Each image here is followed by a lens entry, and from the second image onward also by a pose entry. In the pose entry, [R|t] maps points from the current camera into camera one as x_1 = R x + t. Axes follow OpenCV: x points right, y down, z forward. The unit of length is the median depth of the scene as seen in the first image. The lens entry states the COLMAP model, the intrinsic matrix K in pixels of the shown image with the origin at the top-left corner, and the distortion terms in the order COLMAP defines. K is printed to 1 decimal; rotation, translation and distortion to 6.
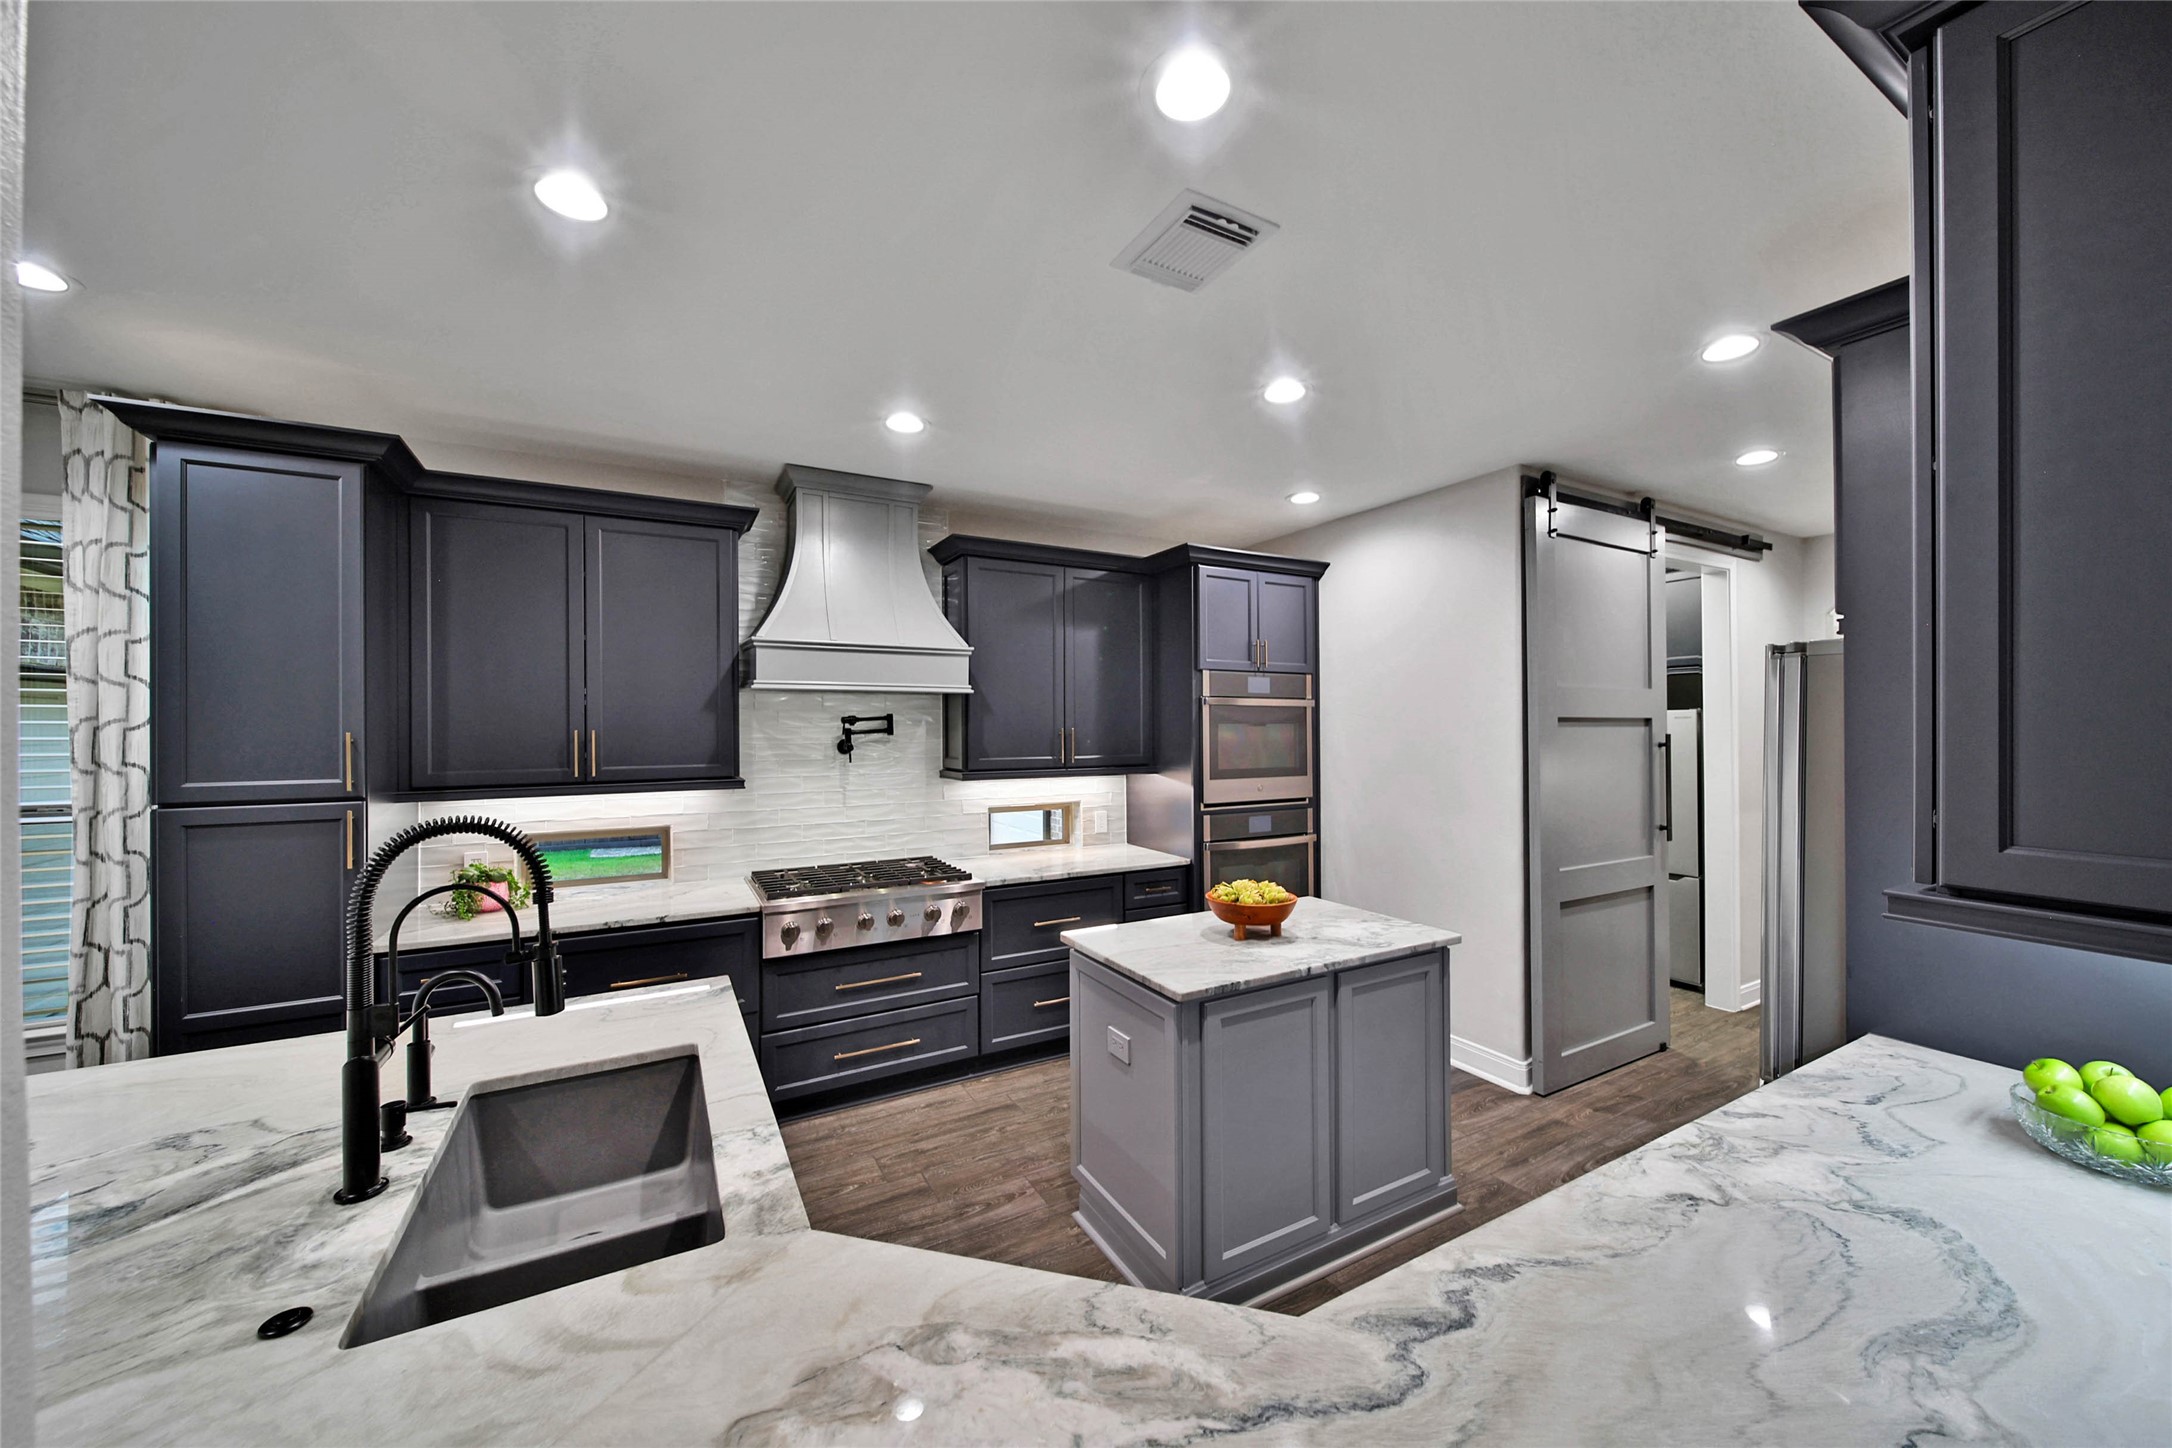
lens RADIAL K [[787.8, 0, 1089.3], [0, 787.8, 727.5], [0, 0, 1]] dist [-0.010454, -0.000389]
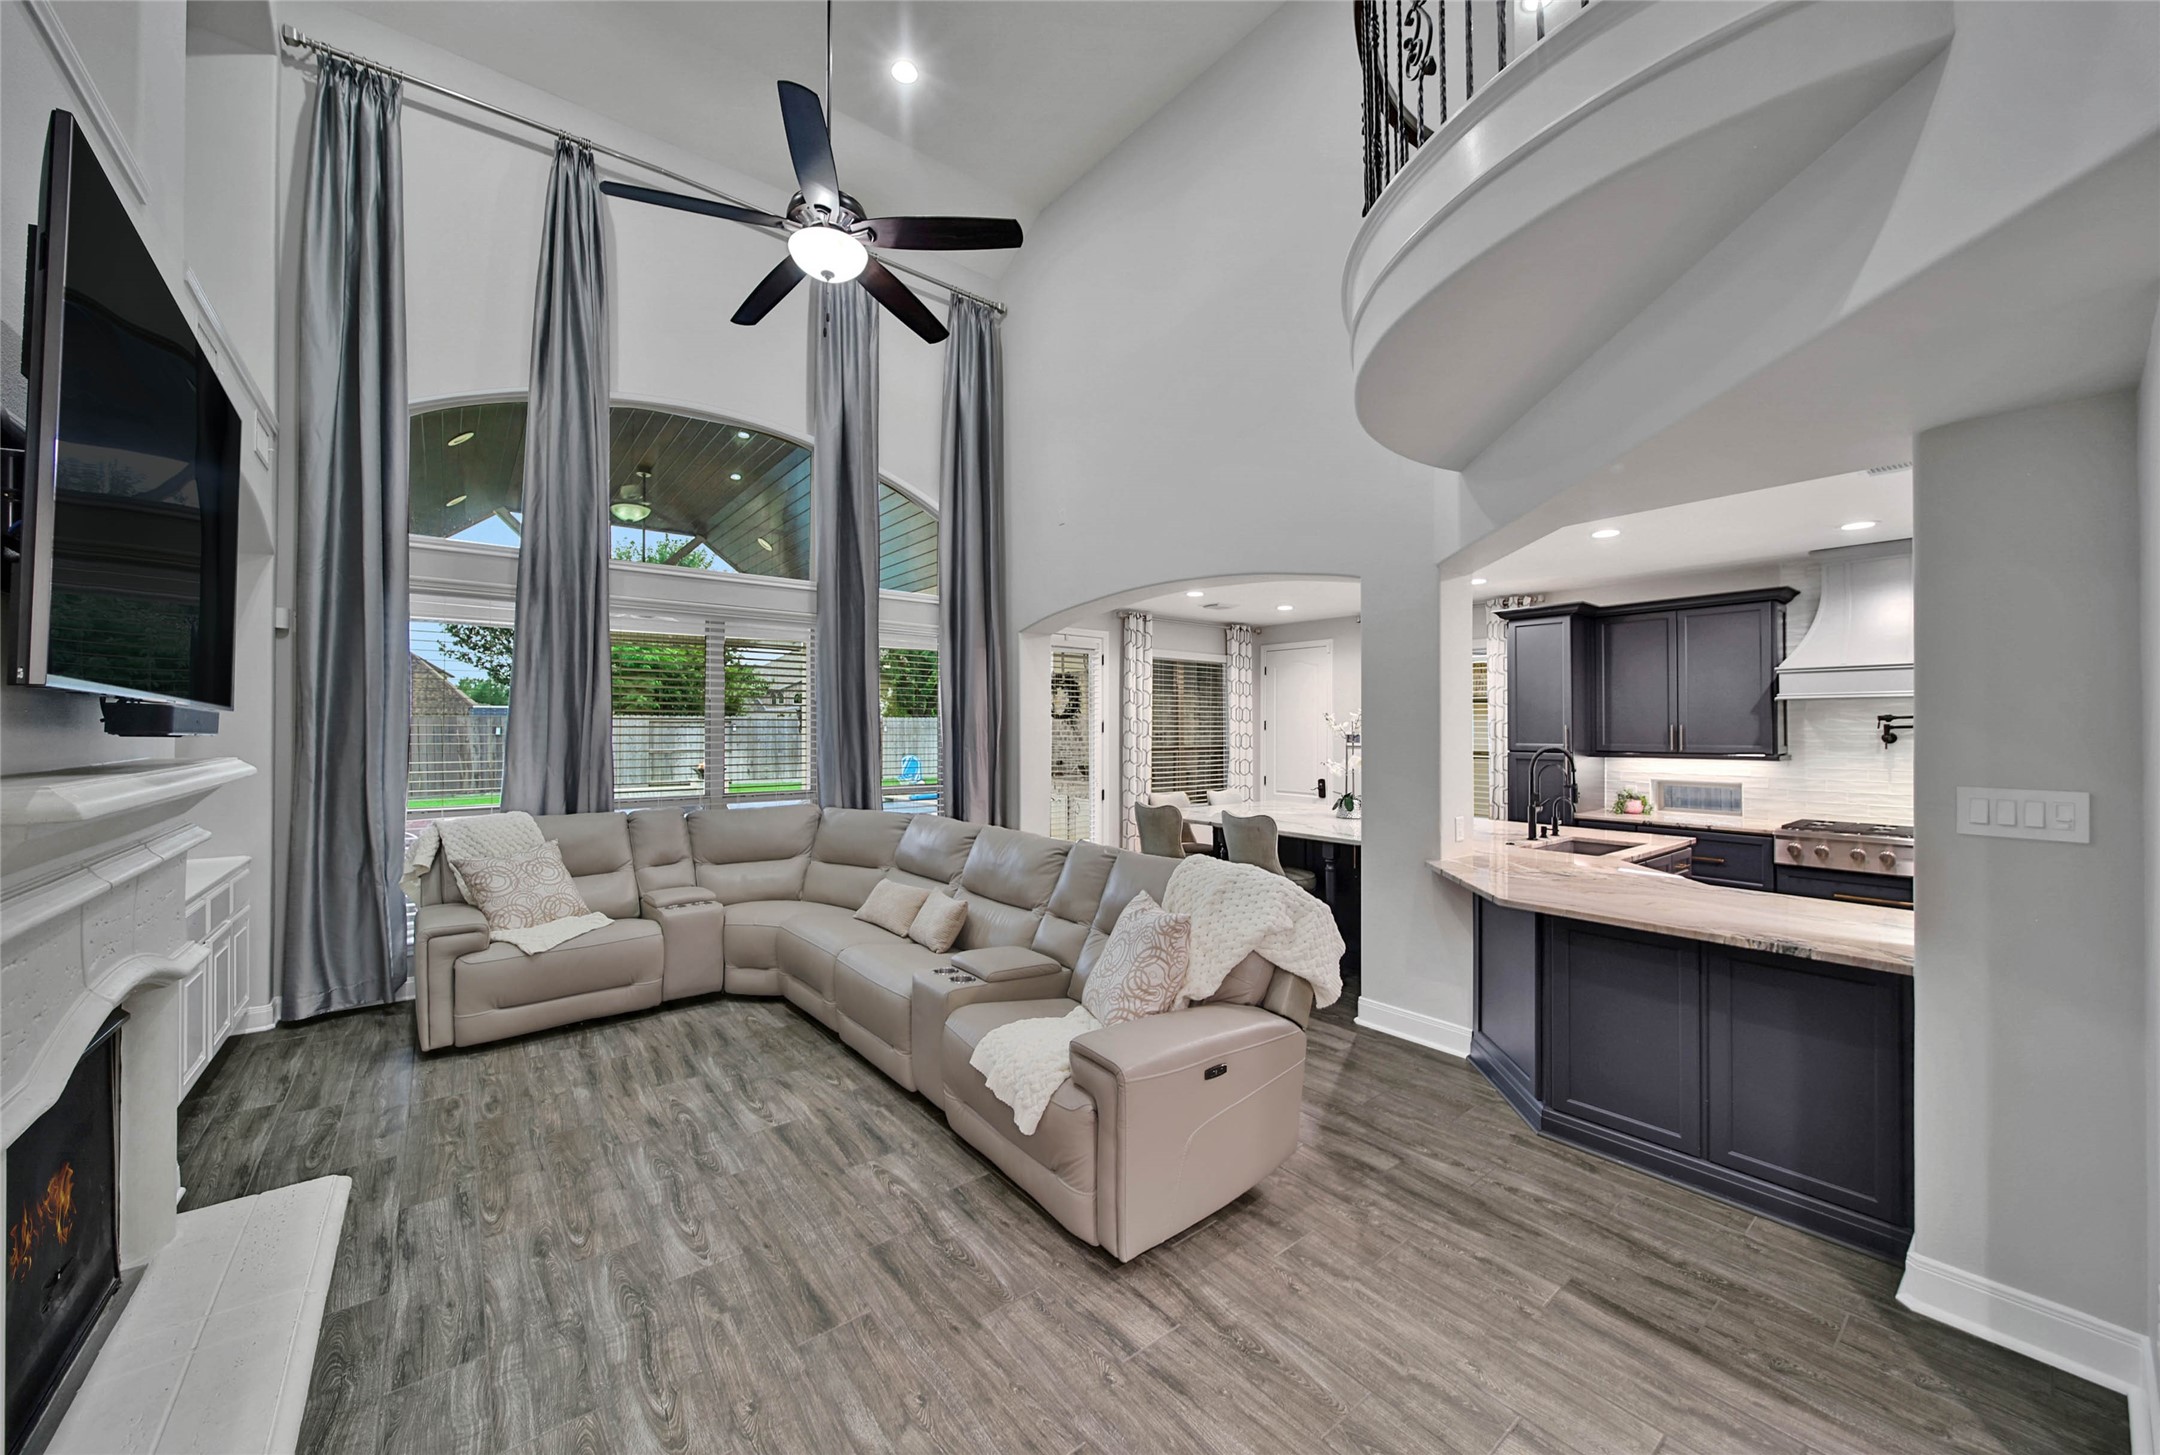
lens RADIAL K [[781.3, 0, 1058.0], [0, 781.3, 720.5], [0, 0, 1]] dist [-0.009698, -0.000610]
pose [[0.136608, -0.005376, -0.990611, 0.823148], [-0.003666, 0.999976, -0.005933, 0.007662], [0.990618, 0.004443, 0.136585, -0.603577]]
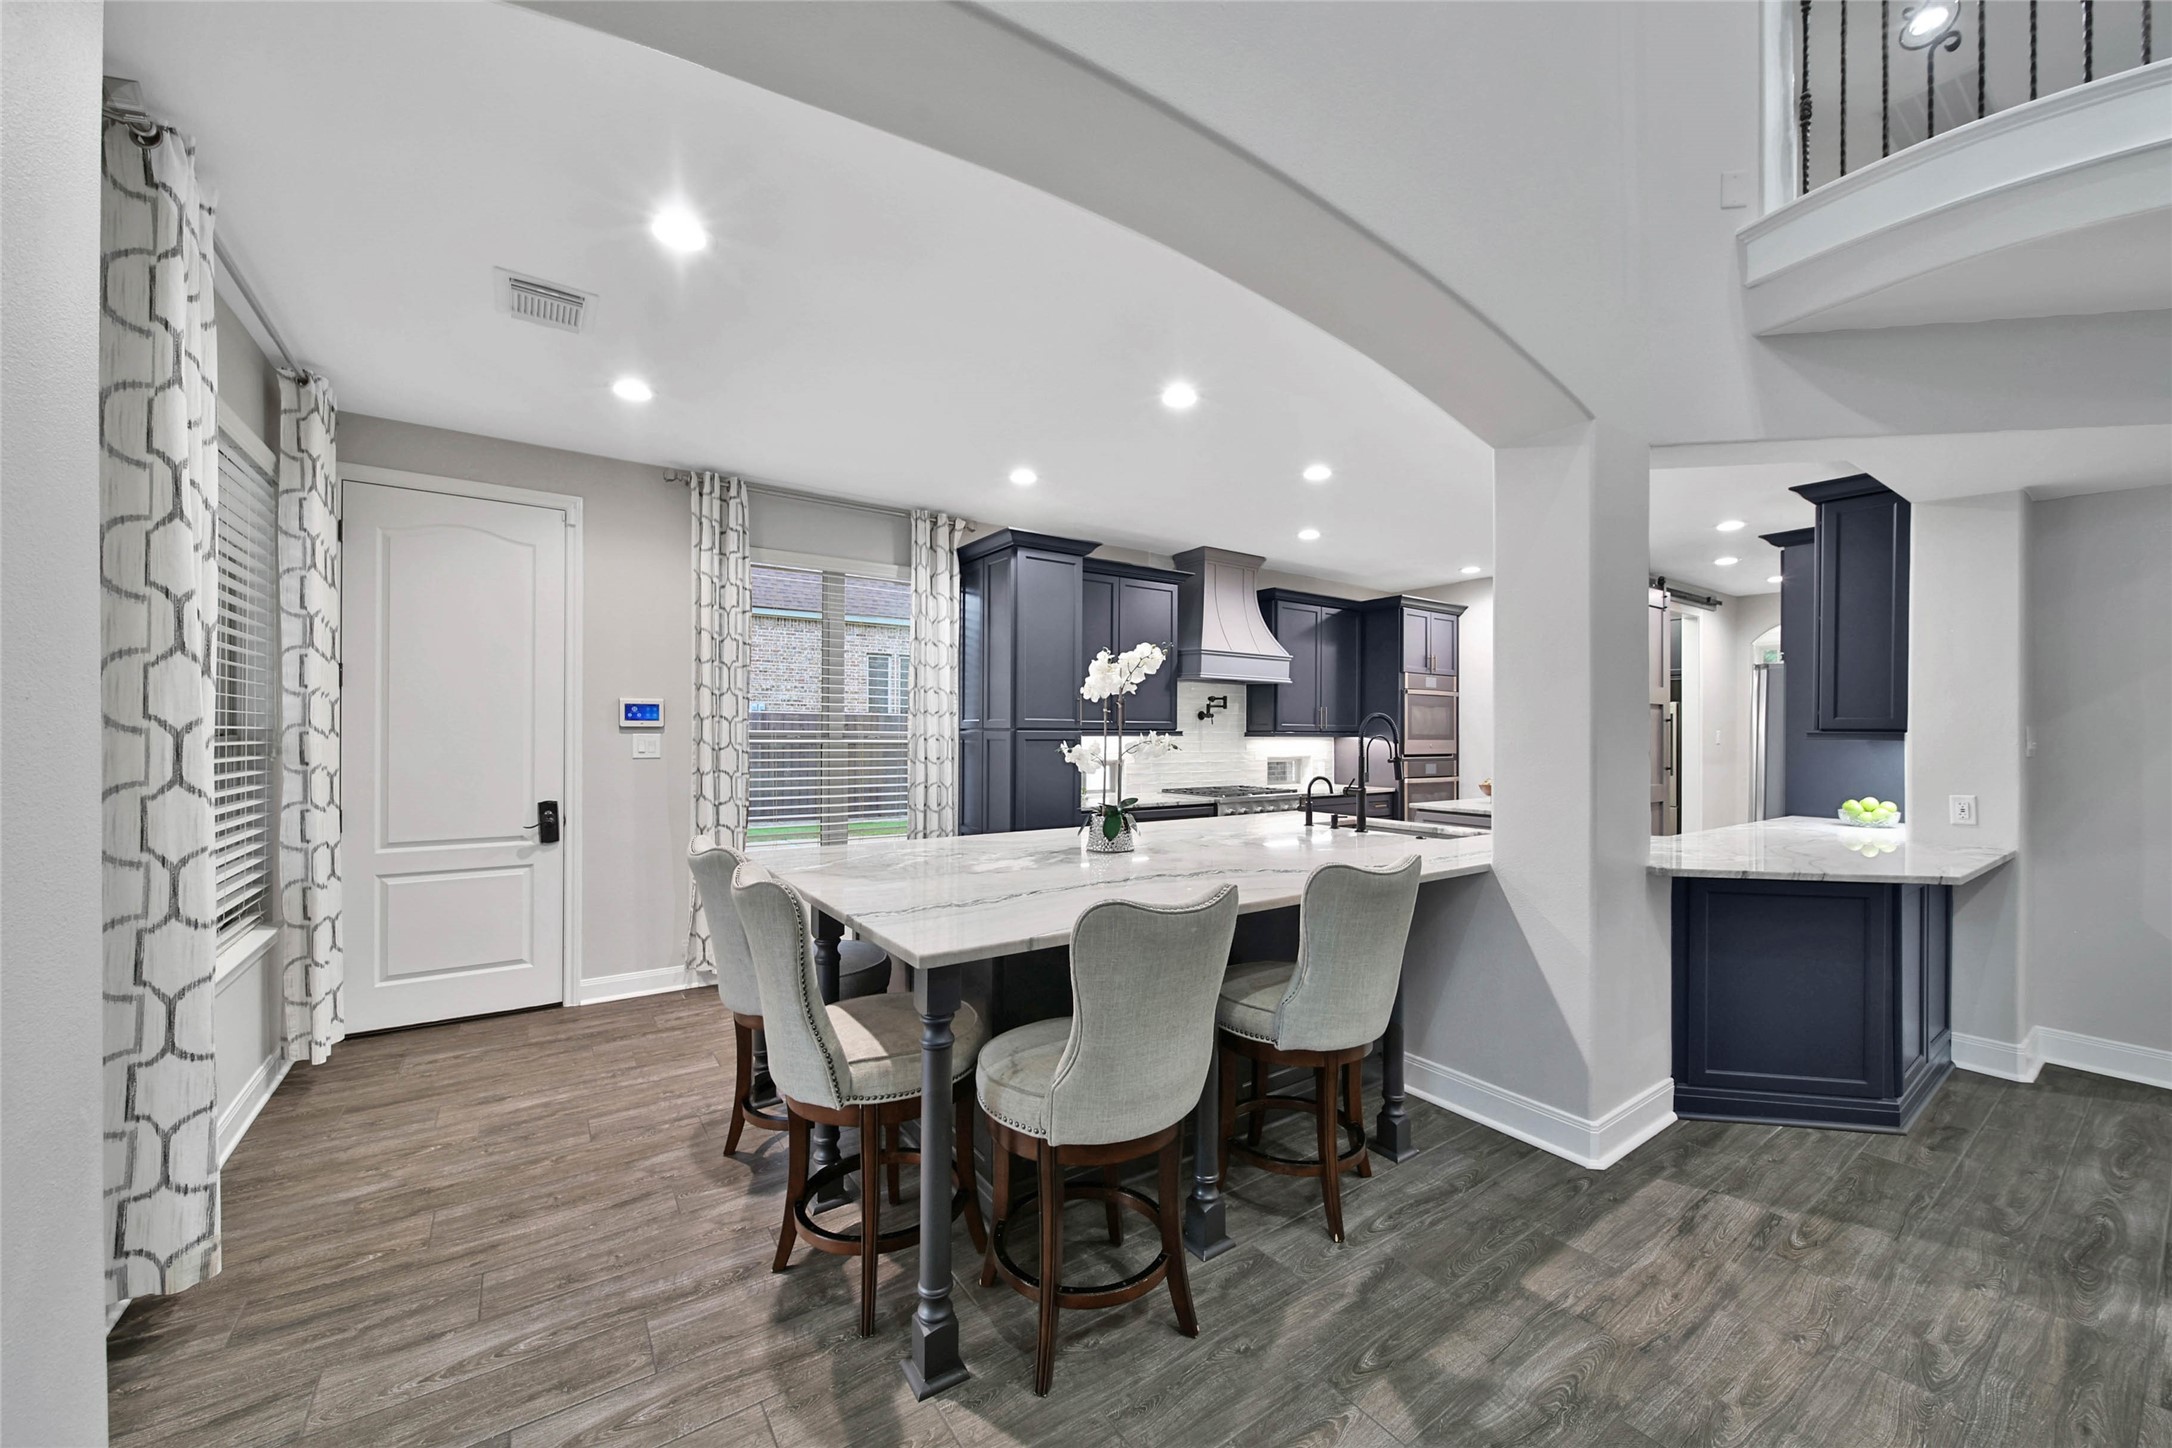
lens RADIAL K [[812.6, 0, 1089.0], [0, 812.6, 738.8], [0, 0, 1]] dist [-0.001429, -0.000904]
pose [[0.994811, 0.008171, 0.101409, -0.730112], [-0.008525, 0.999959, 0.003056, 0.071068], [-0.101380, -0.003904, 0.994840, -0.661868]]
